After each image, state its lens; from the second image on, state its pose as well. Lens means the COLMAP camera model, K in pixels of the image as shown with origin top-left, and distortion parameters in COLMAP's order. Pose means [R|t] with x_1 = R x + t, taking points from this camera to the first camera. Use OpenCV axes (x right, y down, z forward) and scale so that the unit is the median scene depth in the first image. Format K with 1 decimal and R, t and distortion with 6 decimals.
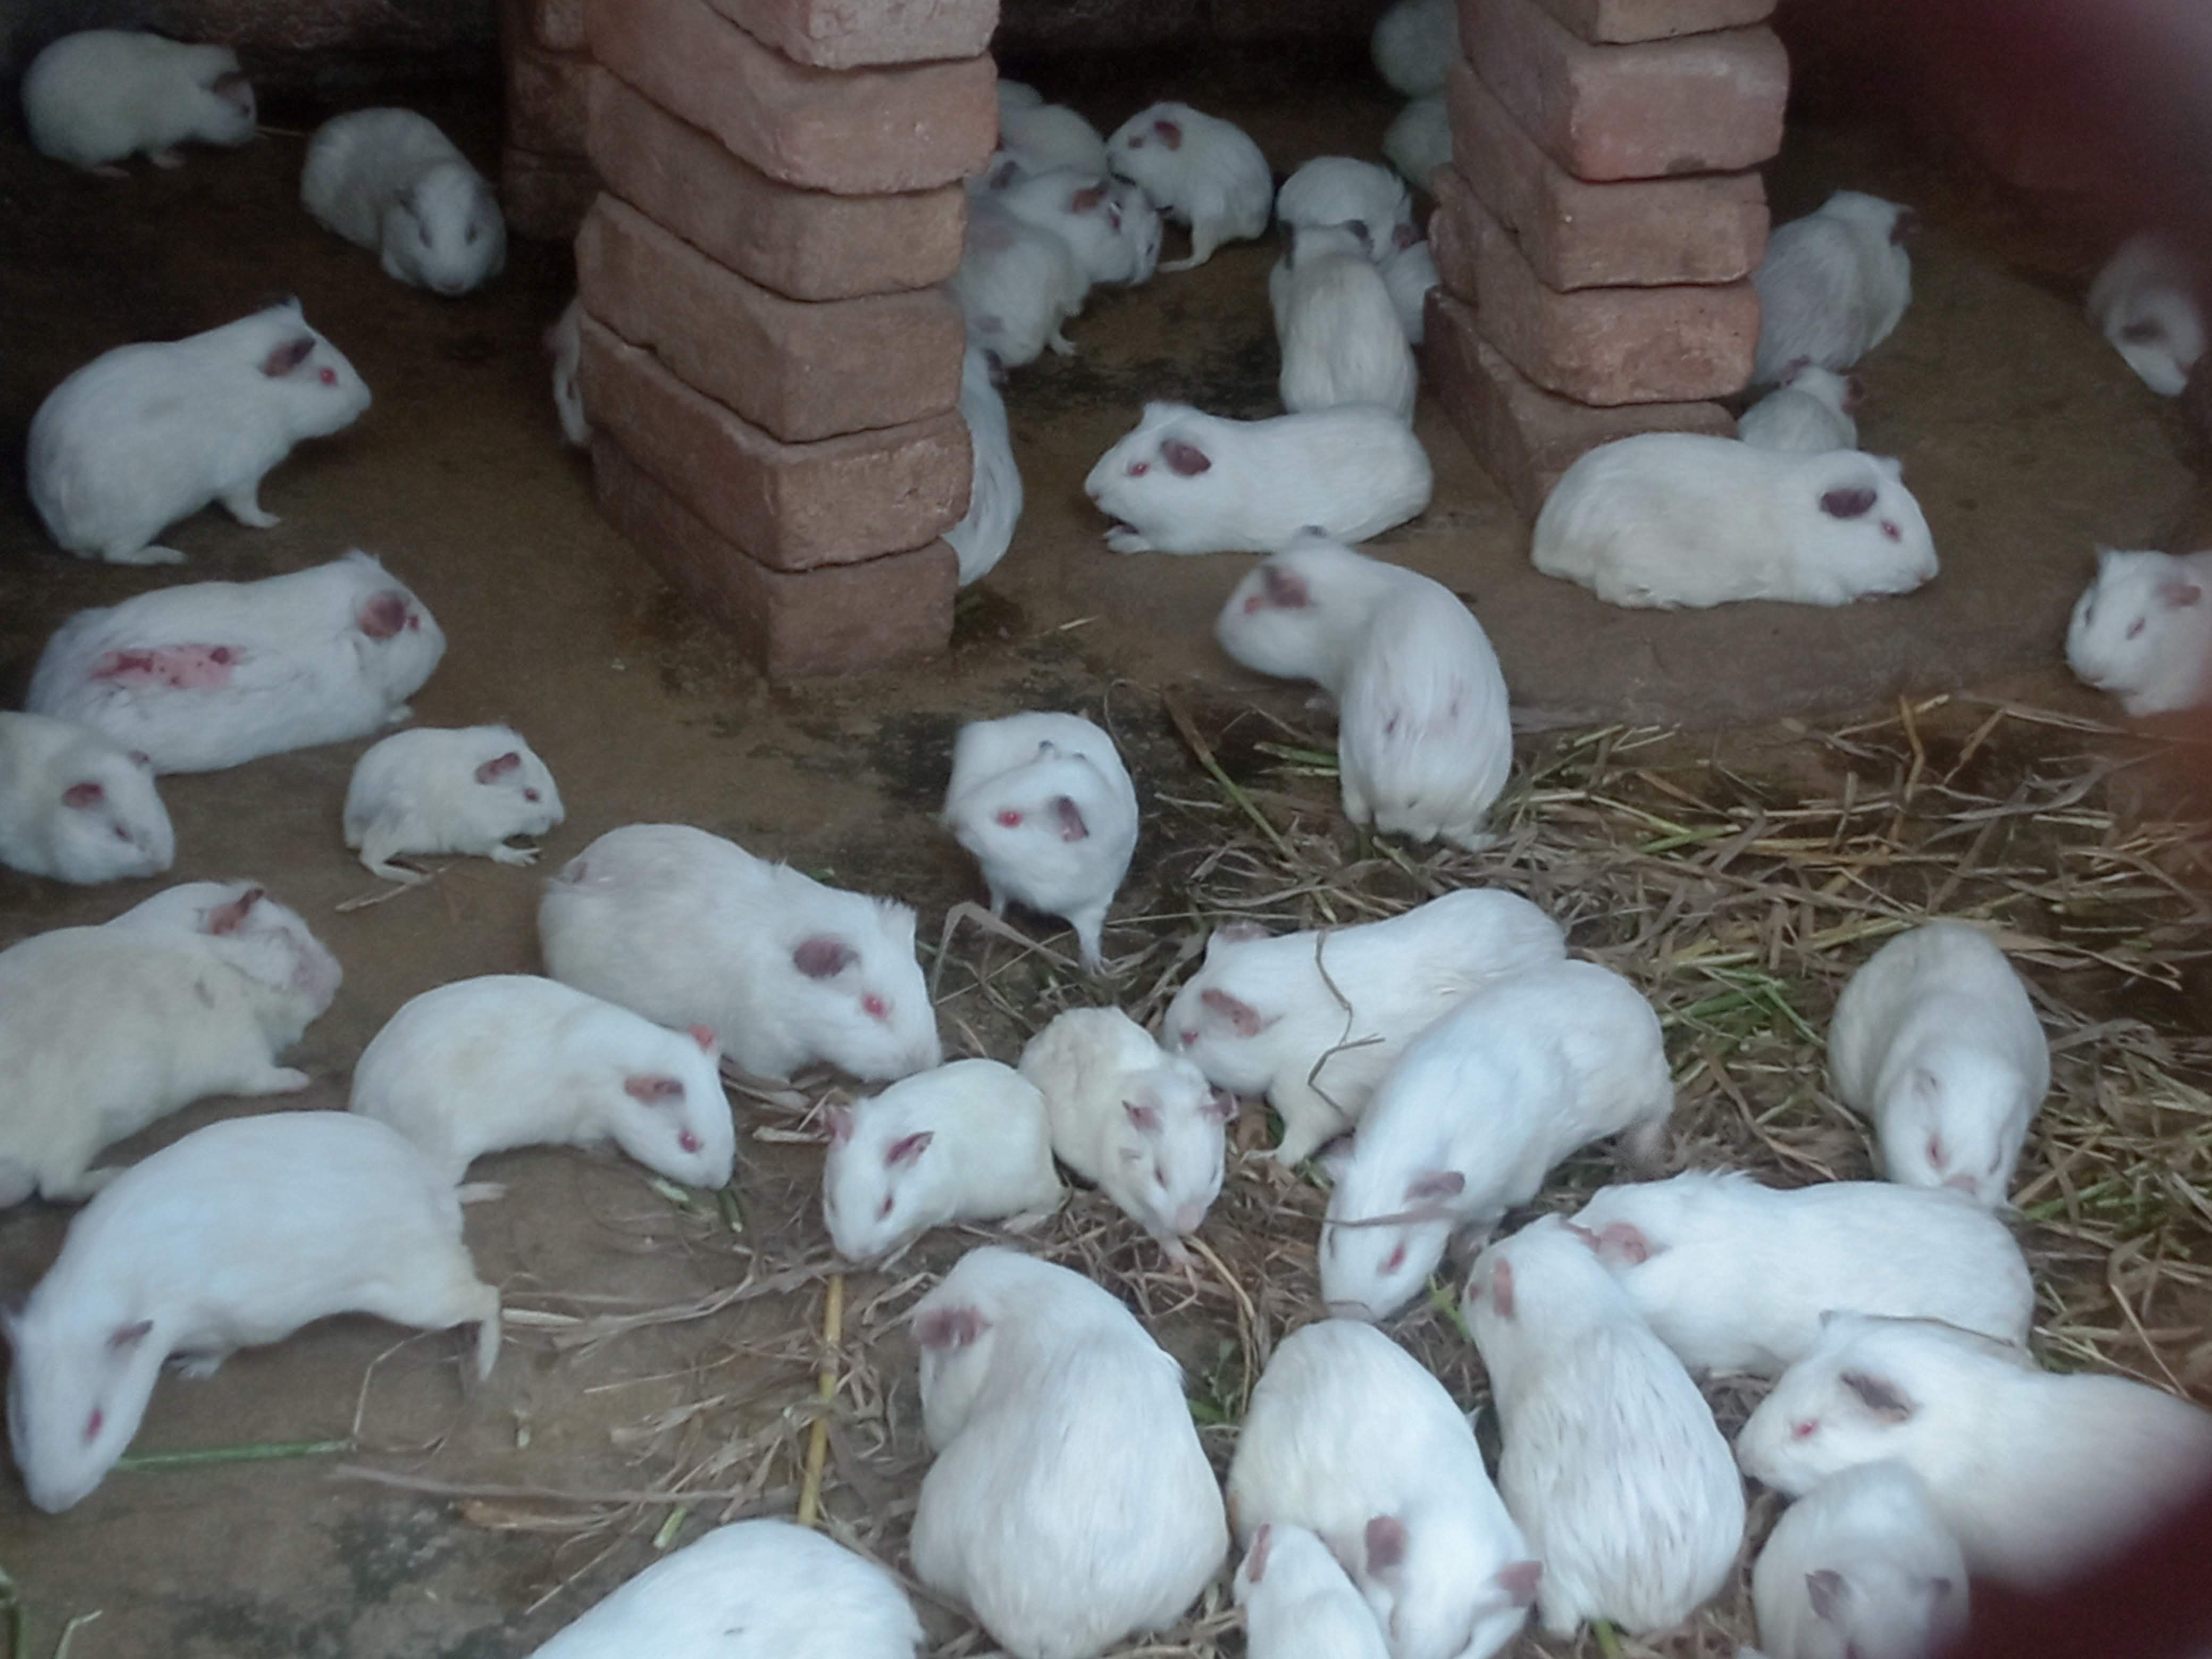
lens RADIAL K [[4738.3, 0, 1106.5], [0, 4738.3, 881.9], [0, 0, 1]] dist [0.101357, 0.295135]
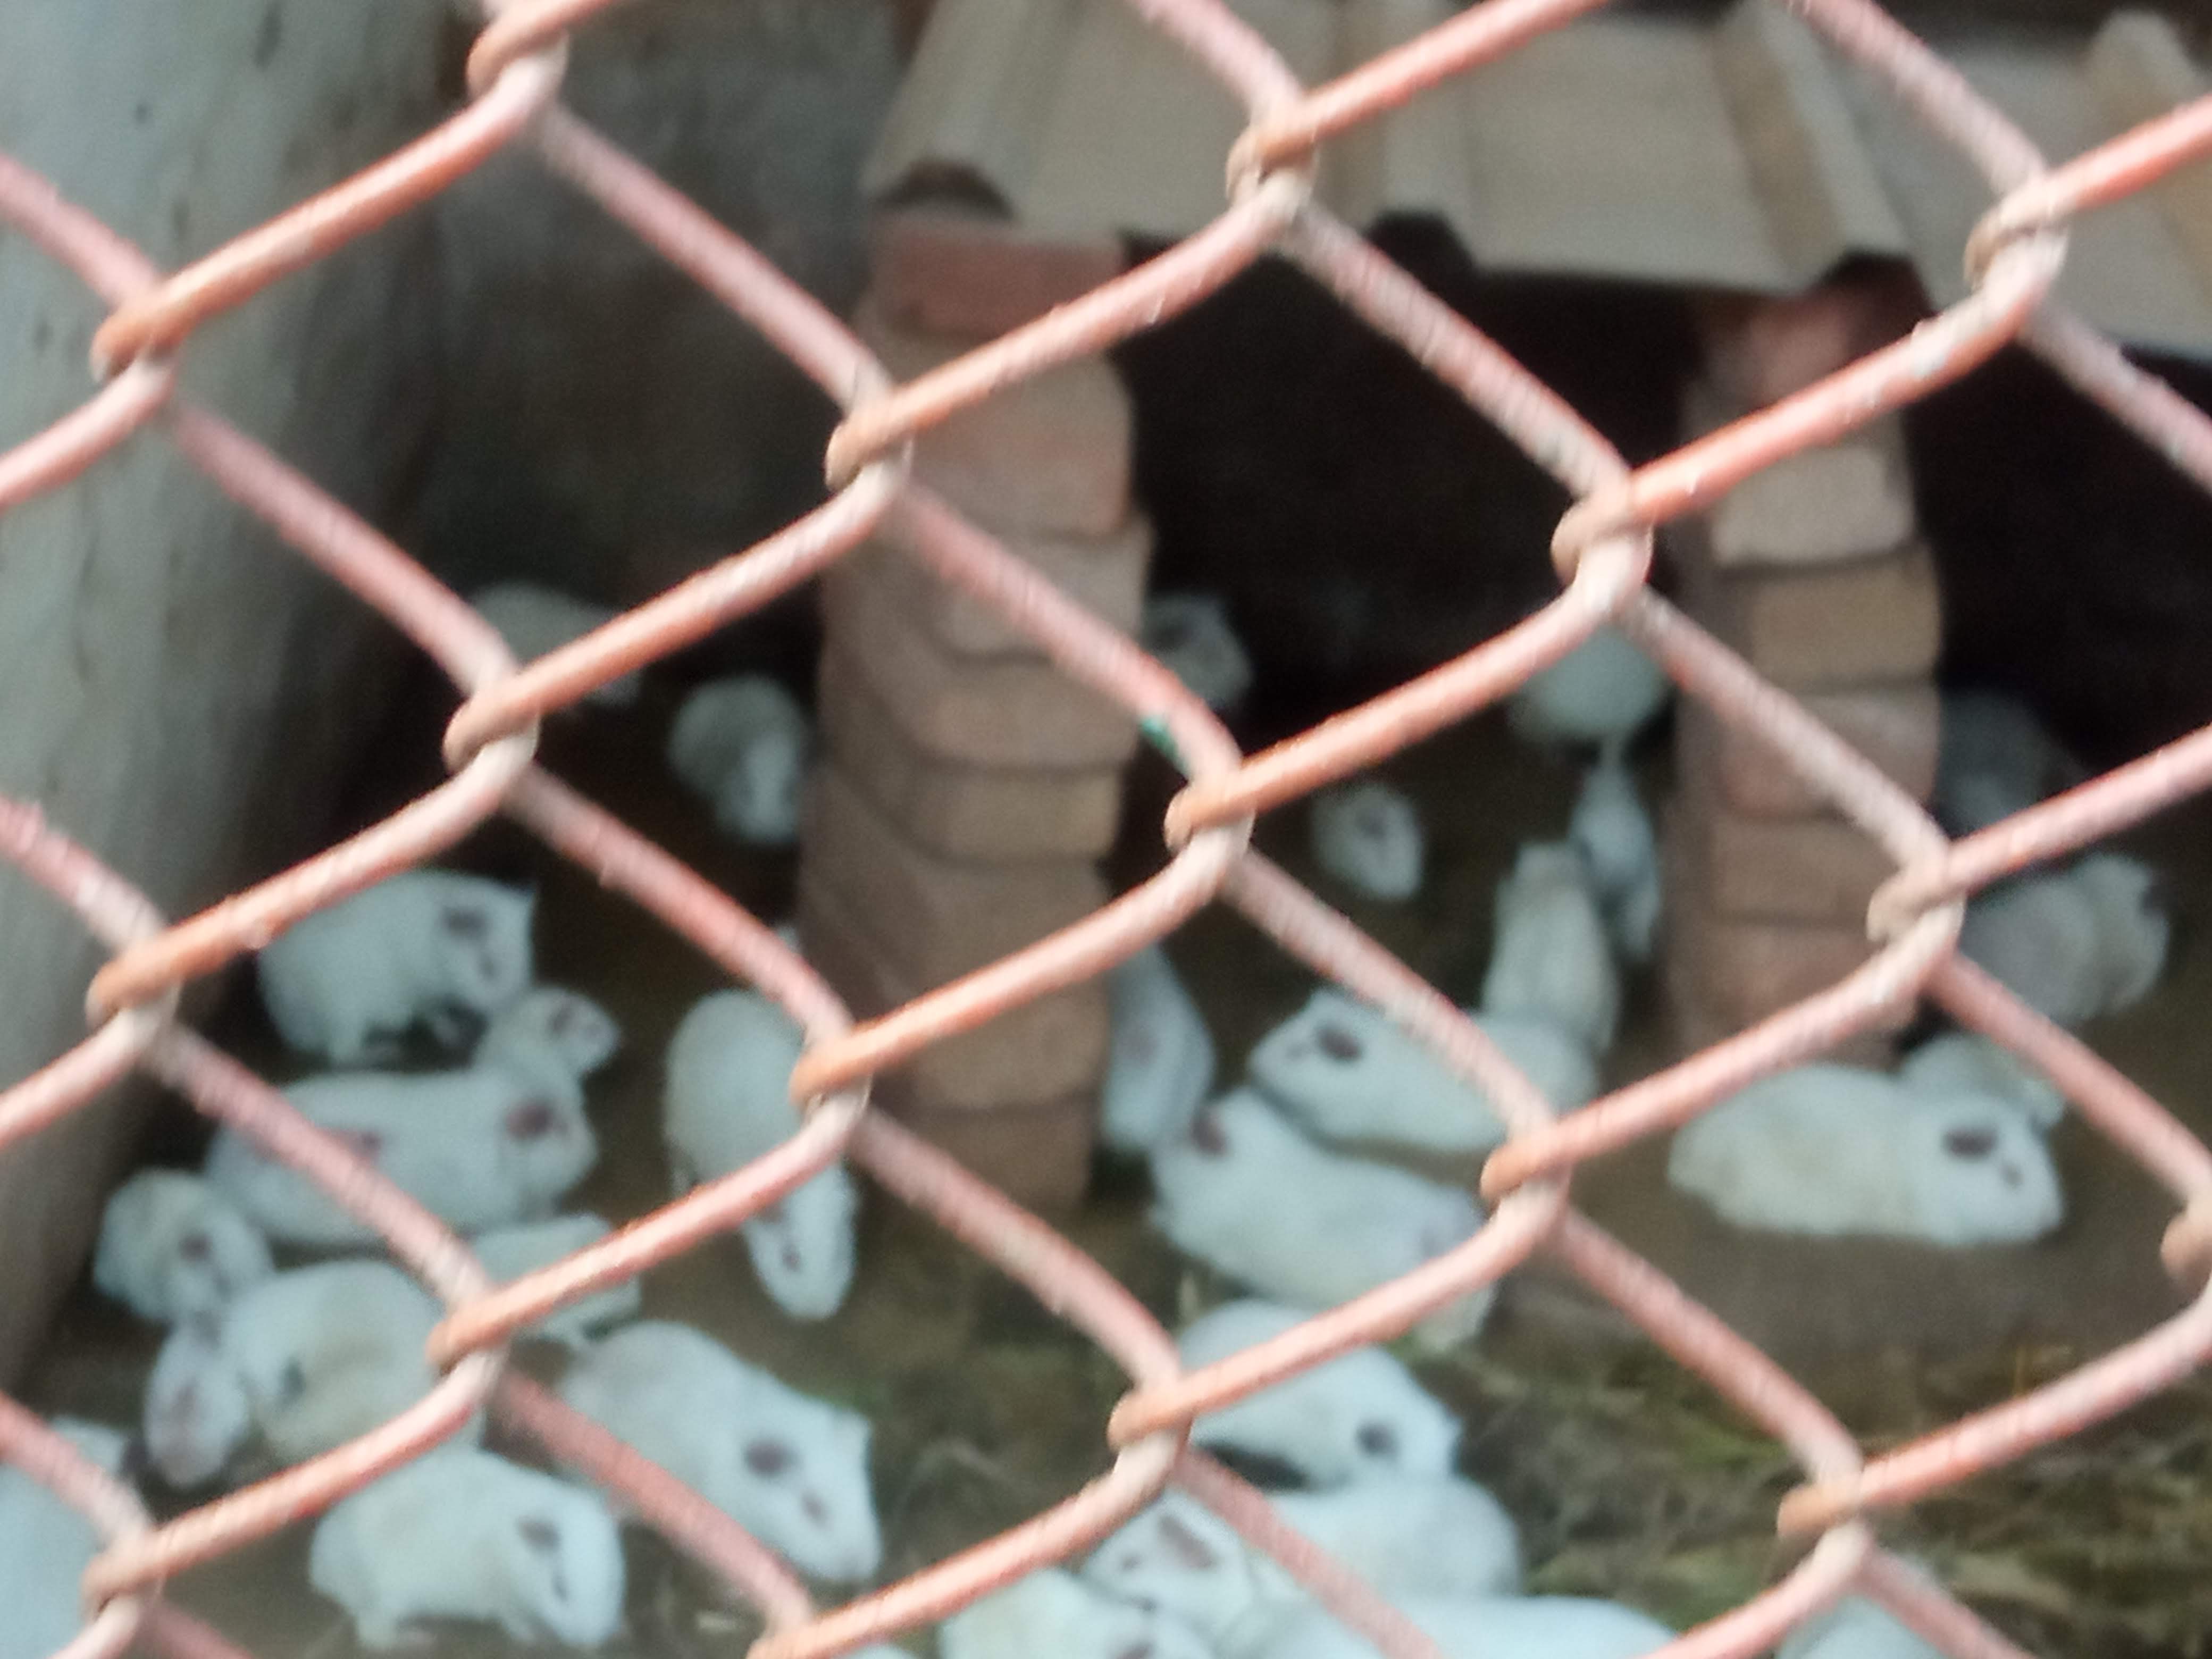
lens RADIAL K [[4738.3, 0, 1106.5], [0, 4738.3, 881.9], [0, 0, 1]] dist [0.101357, 0.295135]
pose [[0.971372, 0.075870, -0.225121, 0.200963], [-0.105766, 0.986649, -0.123848, 0.010106], [0.212719, 0.144112, 0.966428, -0.028291]]
